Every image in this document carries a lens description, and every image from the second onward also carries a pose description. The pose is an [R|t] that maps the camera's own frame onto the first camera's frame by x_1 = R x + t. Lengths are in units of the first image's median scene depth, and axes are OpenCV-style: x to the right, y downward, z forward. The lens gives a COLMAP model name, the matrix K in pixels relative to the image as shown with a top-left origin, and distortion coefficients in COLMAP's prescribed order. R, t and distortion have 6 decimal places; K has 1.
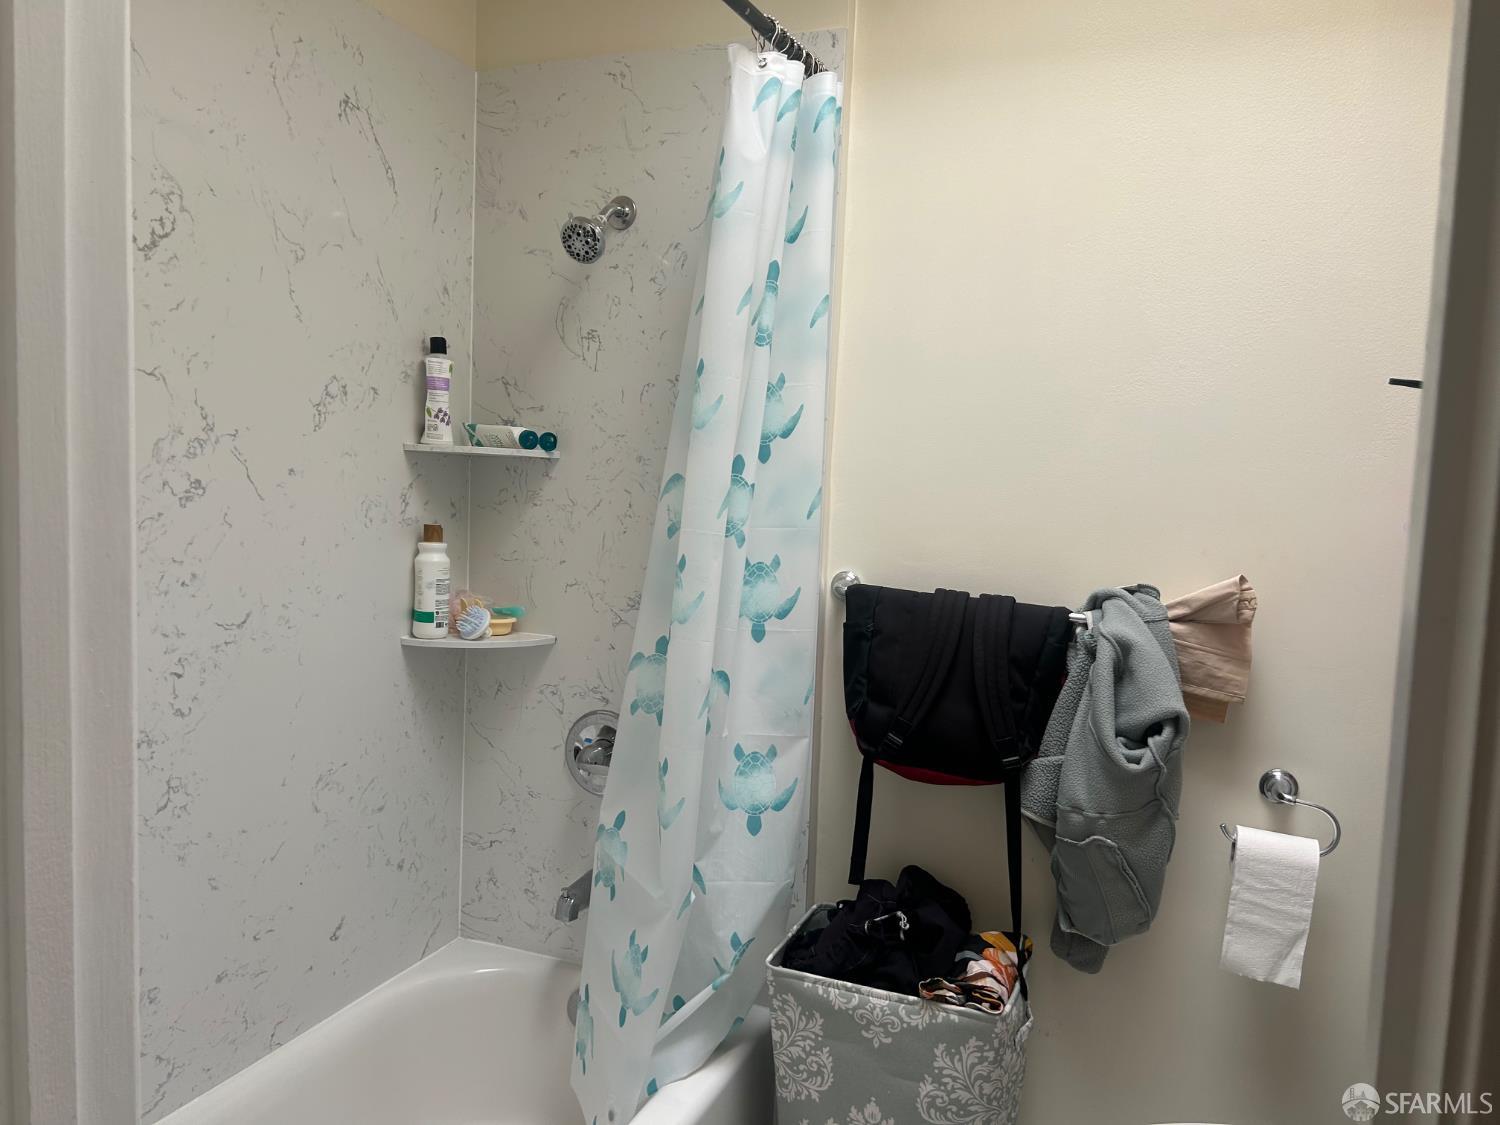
lens RADIAL K [[1123.9, 0, 742.3], [0, 1123.9, 574.1], [0, 0, 1]] dist [0.056637, -0.068259]
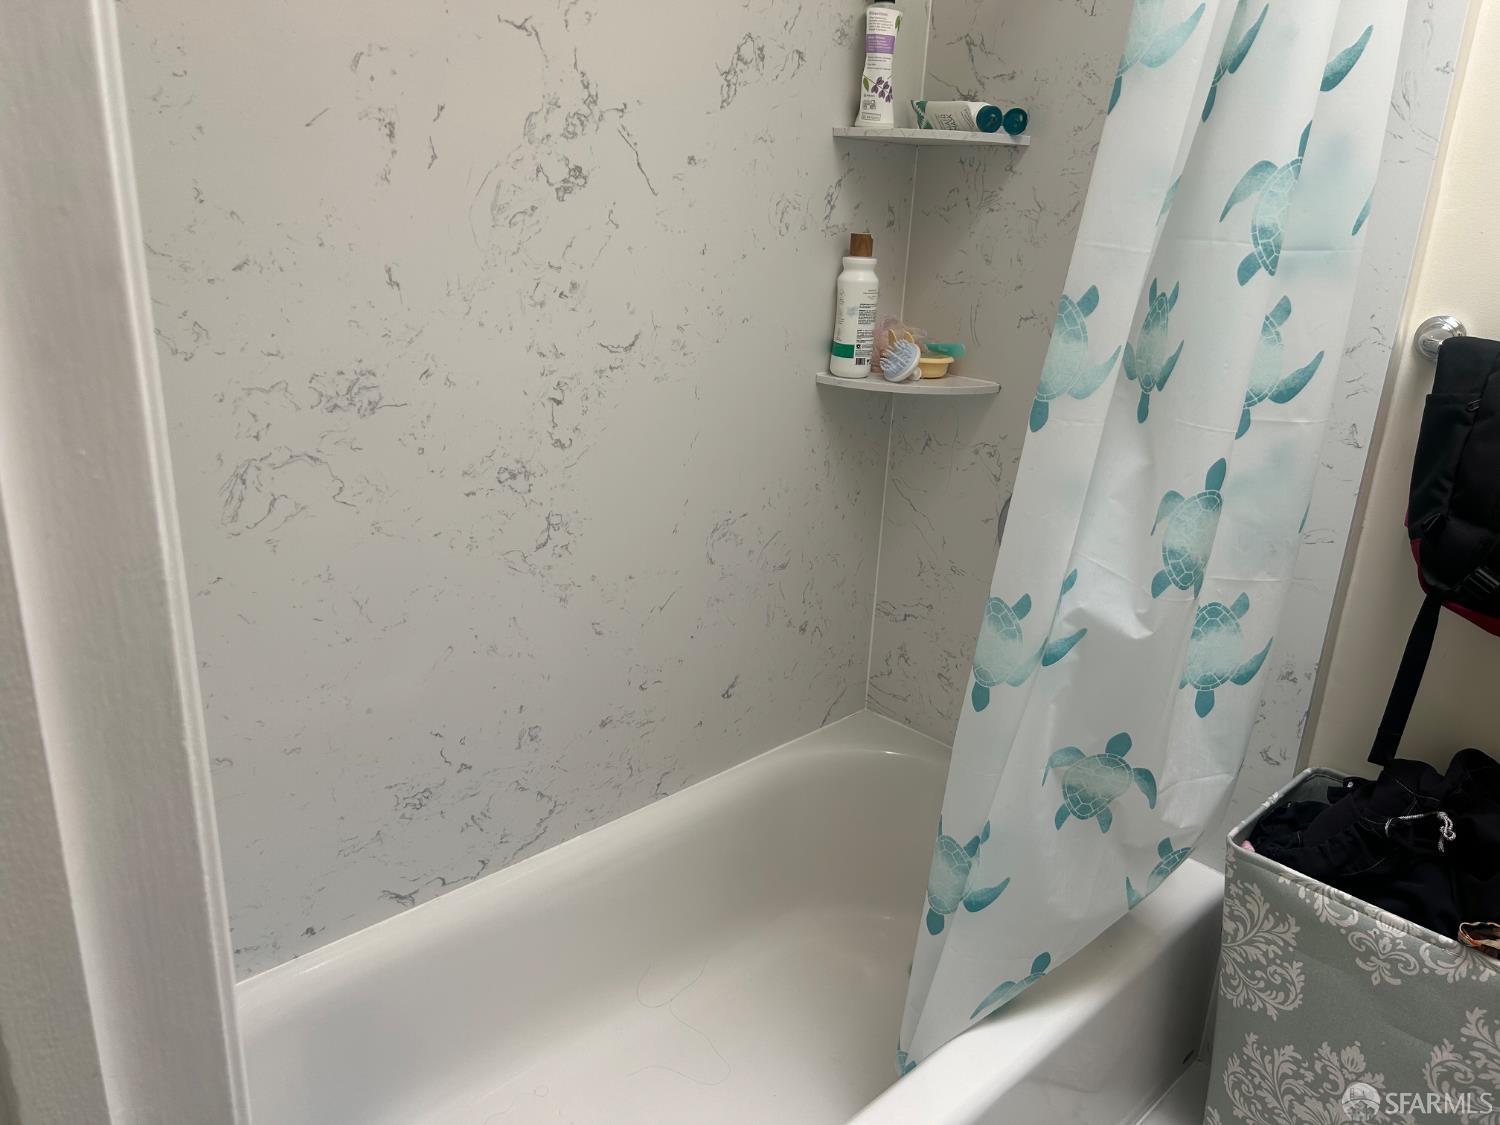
lens RADIAL K [[1123.9, 0, 742.3], [0, 1123.9, 574.1], [0, 0, 1]] dist [0.056637, -0.068259]
pose [[0.912535, 0.135495, -0.385904, -0.006121], [-0.043096, 0.970132, 0.238718, 0.003271], [0.406723, -0.201208, 0.891118, 0.213632]]
